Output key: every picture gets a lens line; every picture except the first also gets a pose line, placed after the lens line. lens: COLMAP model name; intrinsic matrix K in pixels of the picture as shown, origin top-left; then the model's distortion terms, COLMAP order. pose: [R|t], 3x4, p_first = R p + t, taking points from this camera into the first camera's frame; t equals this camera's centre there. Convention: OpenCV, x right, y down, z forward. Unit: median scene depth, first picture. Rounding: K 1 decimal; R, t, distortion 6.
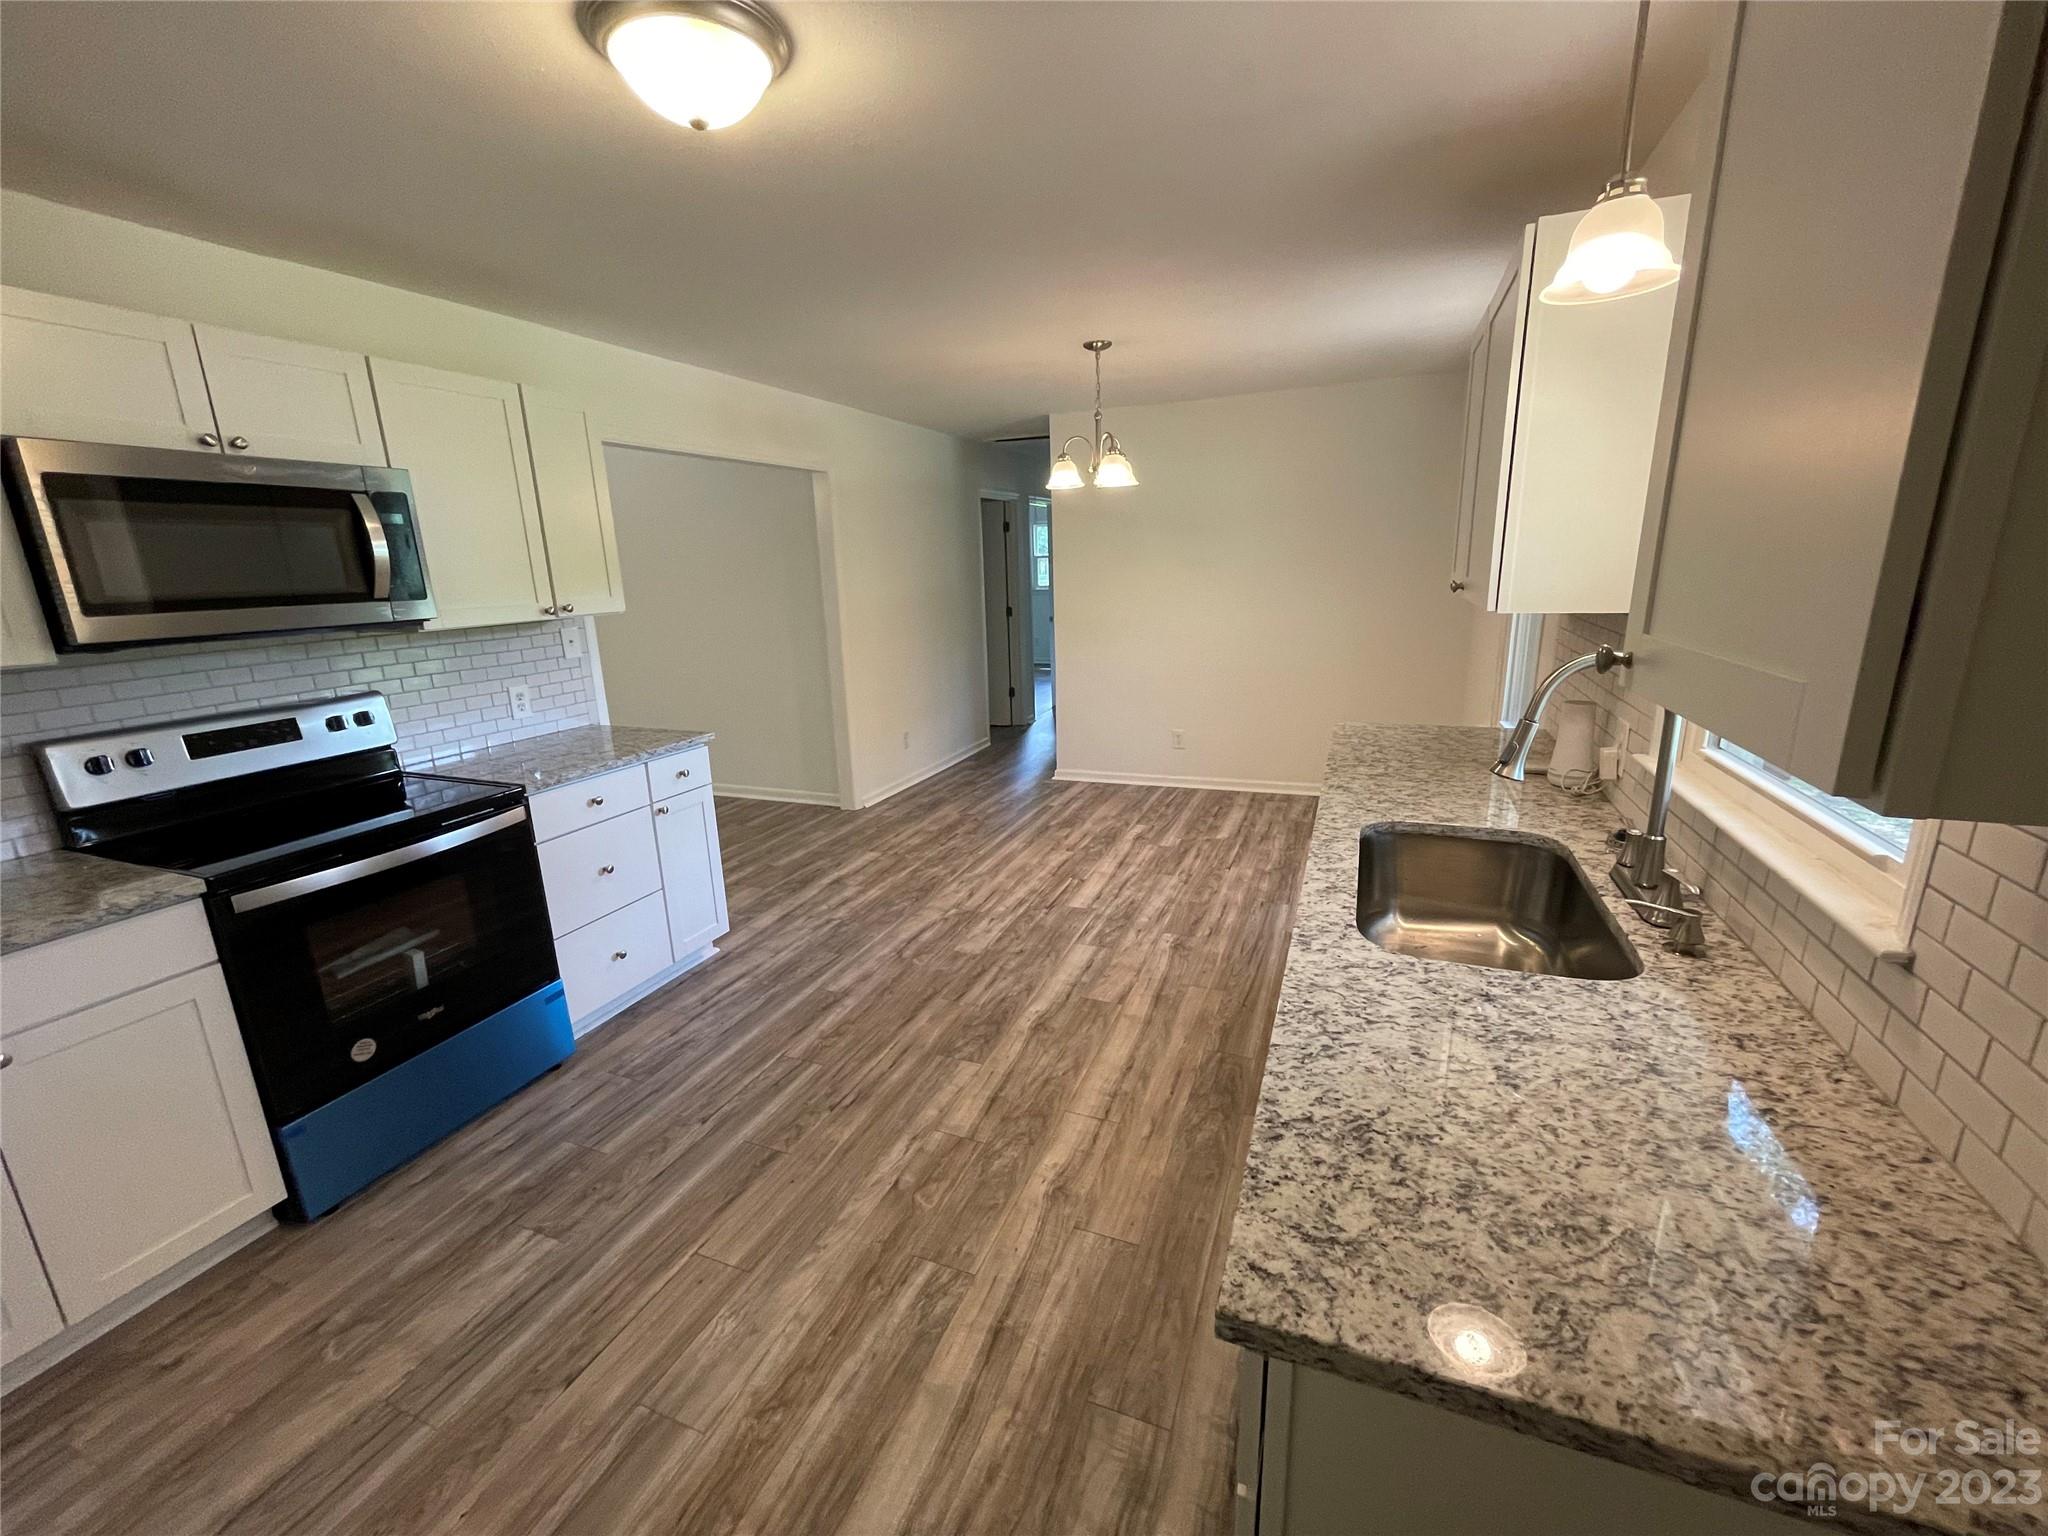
lens RADIAL K [[829.9, 0, 1024.0], [0, 829.9, 768.0], [0, 0, 1]] dist [-0.001683, -0.000181]
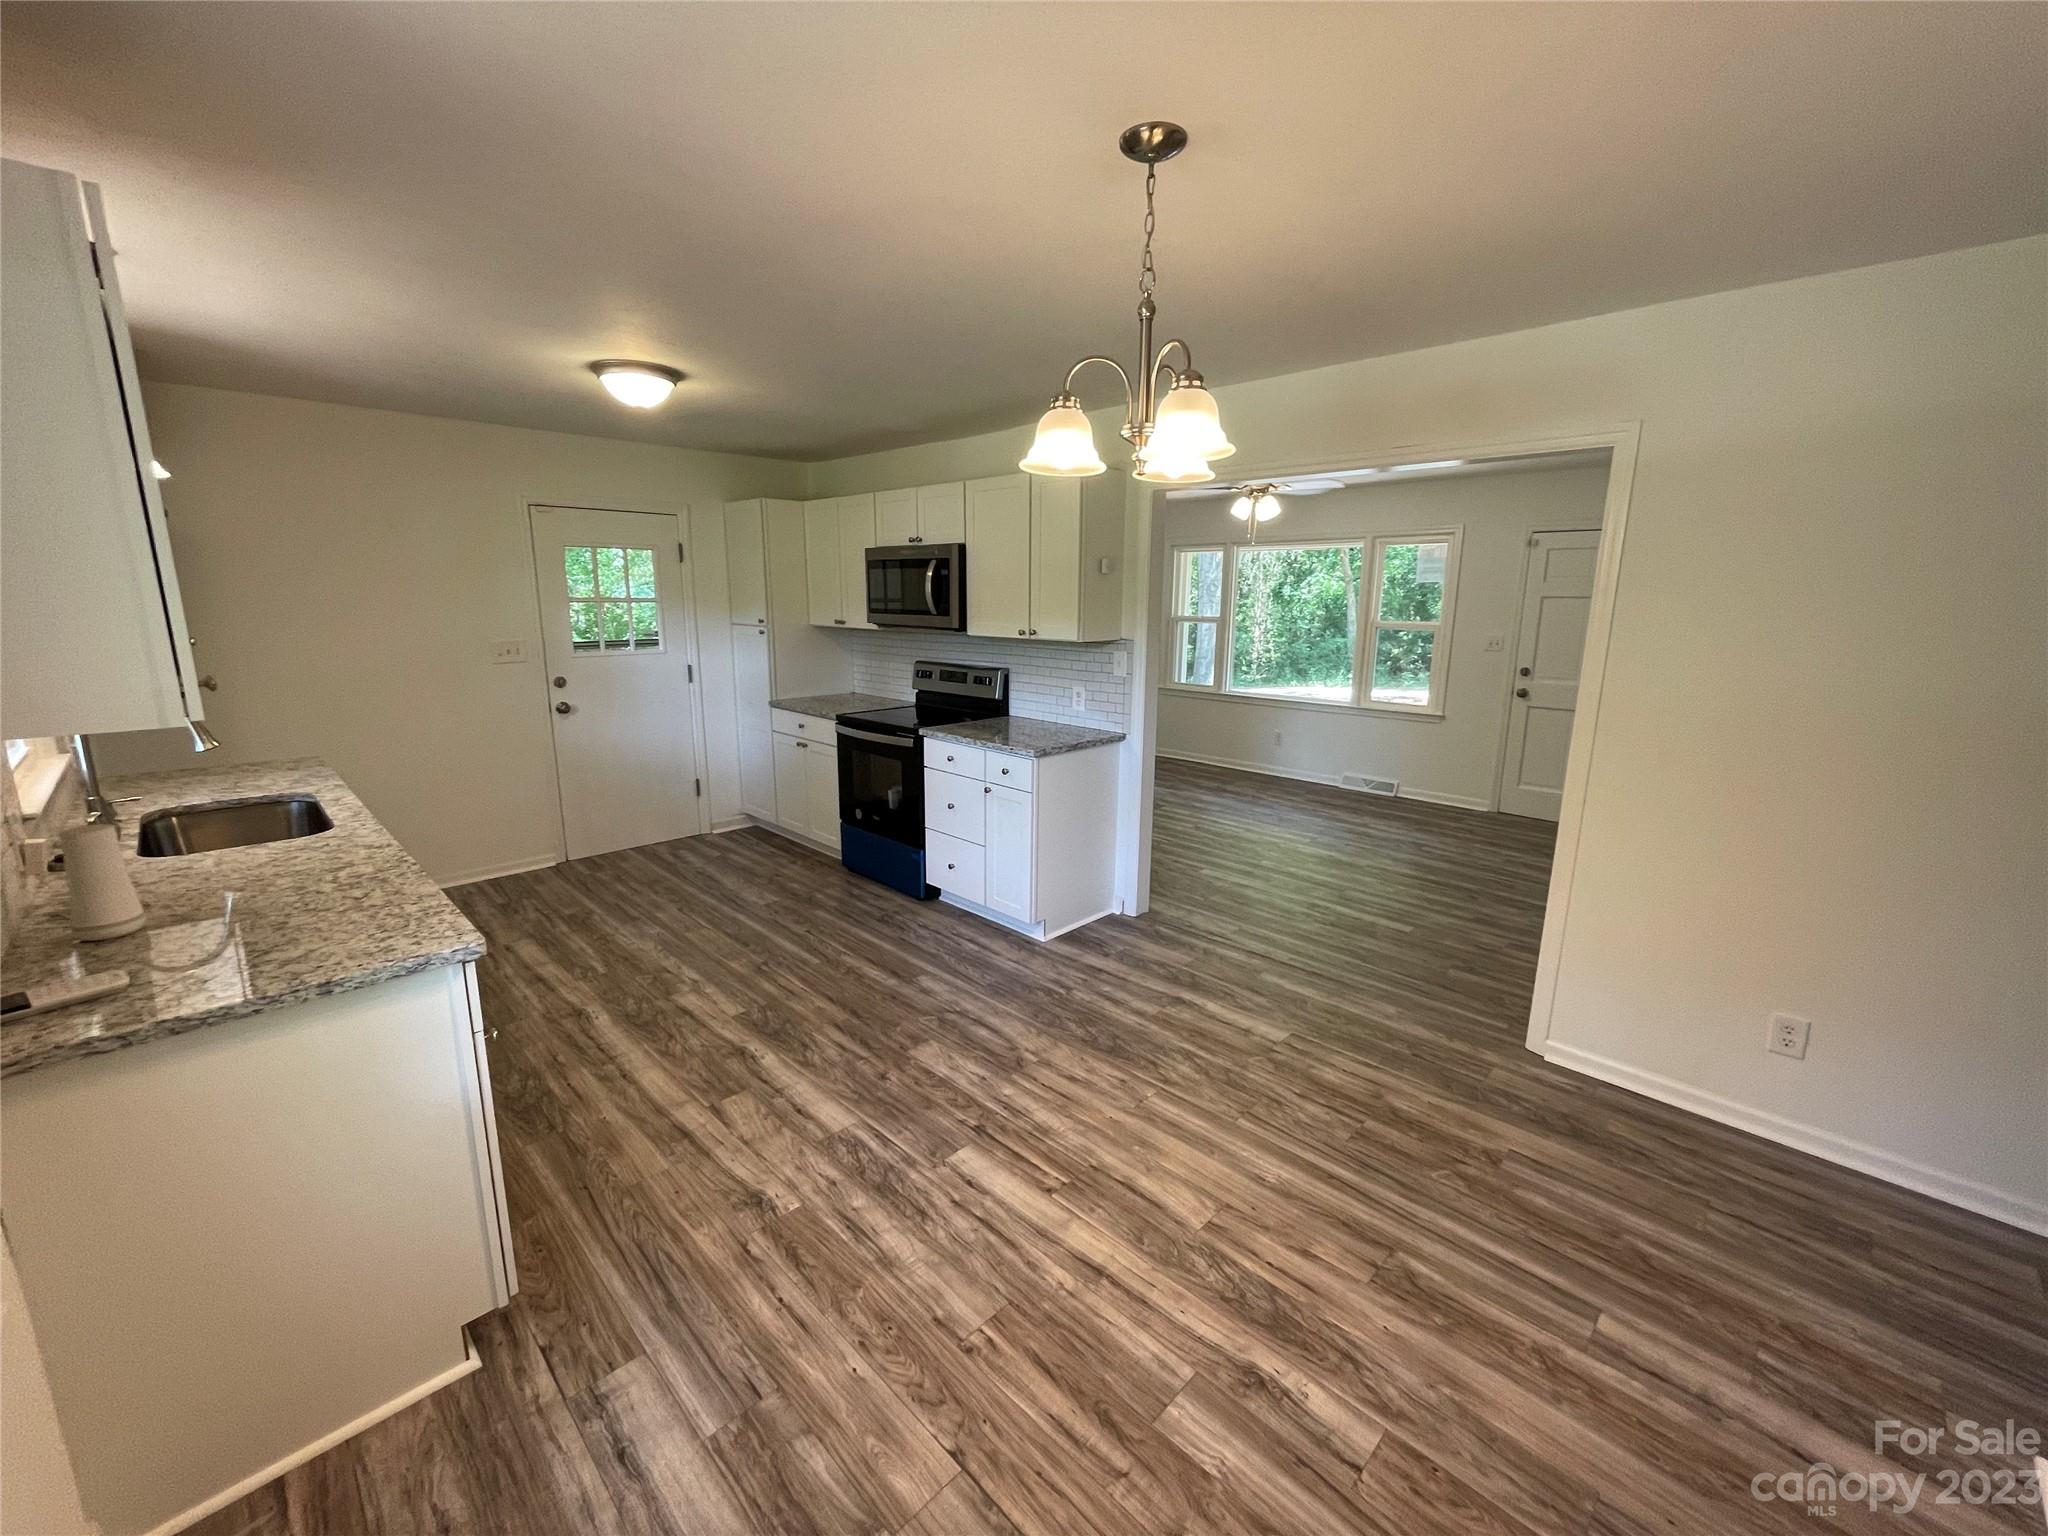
lens RADIAL K [[829.9, 0, 1024.0], [0, 829.9, 768.0], [0, 0, 1]] dist [-0.001683, -0.000181]
pose [[-0.386745, 0.219469, -0.895691, 0.584413], [-0.220919, 0.920937, 0.321044, -0.343495], [0.895334, 0.322037, -0.307683, 1.206968]]
